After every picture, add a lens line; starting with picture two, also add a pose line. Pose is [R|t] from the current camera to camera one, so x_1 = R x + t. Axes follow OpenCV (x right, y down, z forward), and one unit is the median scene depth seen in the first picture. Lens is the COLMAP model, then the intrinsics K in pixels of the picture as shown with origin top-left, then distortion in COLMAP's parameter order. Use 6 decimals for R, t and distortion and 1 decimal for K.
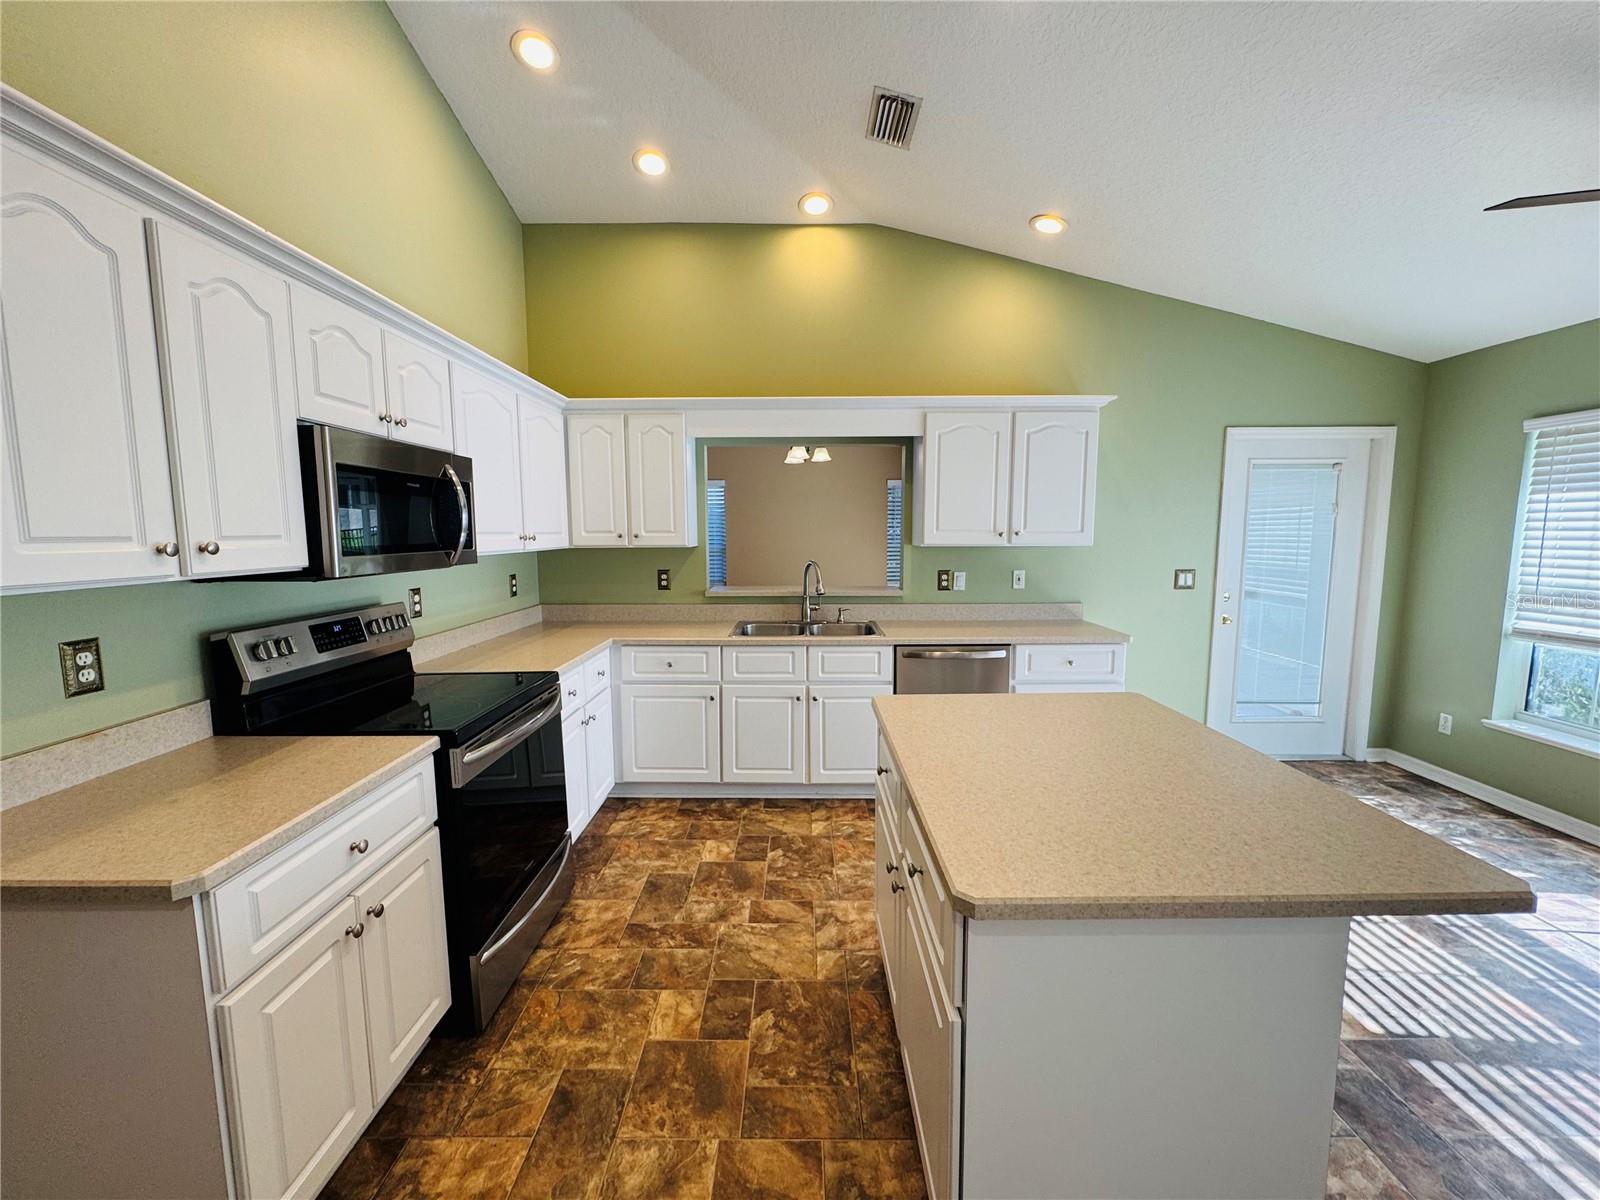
lens RADIAL K [[646.5, 0, 804.1], [0, 646.5, 602.4], [0, 0, 1]] dist [-0.003461, -0.000136]
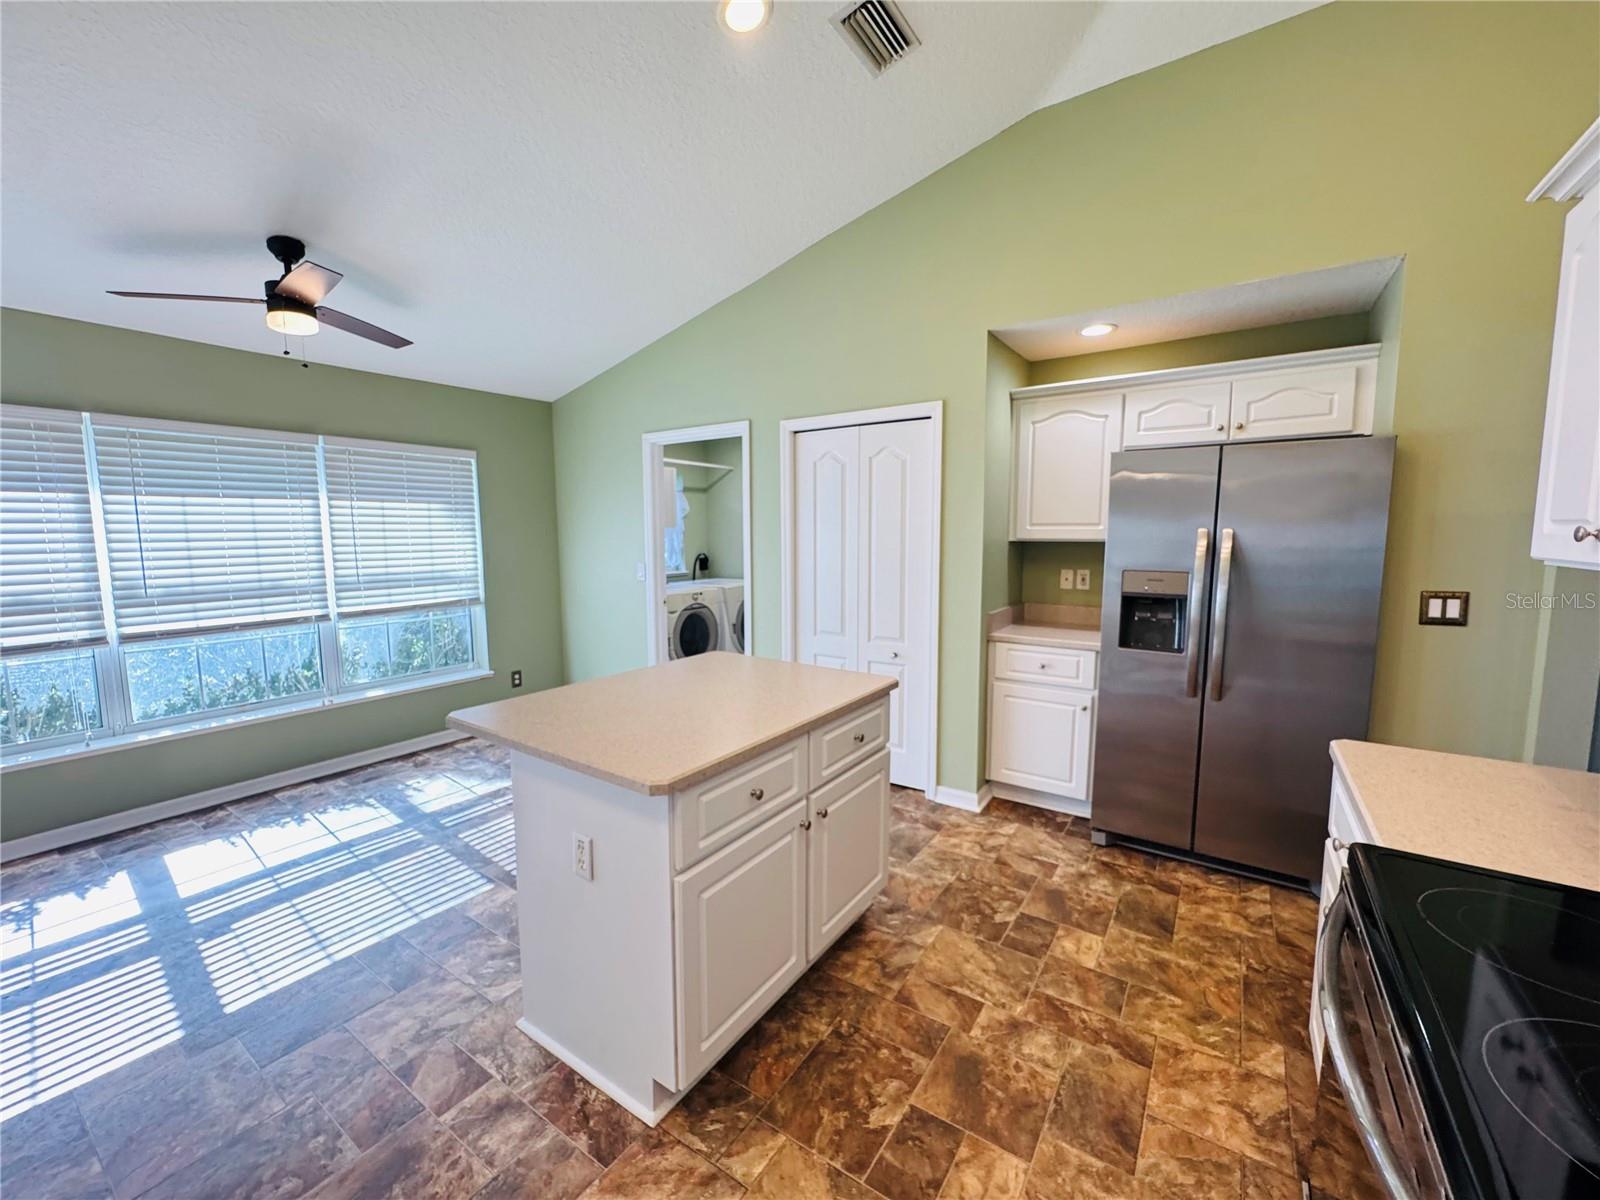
lens RADIAL K [[646.5, 0, 797.5], [0, 646.5, 604.3], [0, 0, 1]] dist [-0.003461, -0.000136]
pose [[-0.828969, -0.056872, 0.556396, -0.432463], [0.065233, 0.978196, 0.197175, -0.176358], [-0.555478, 0.199747, -0.807183, 1.757866]]
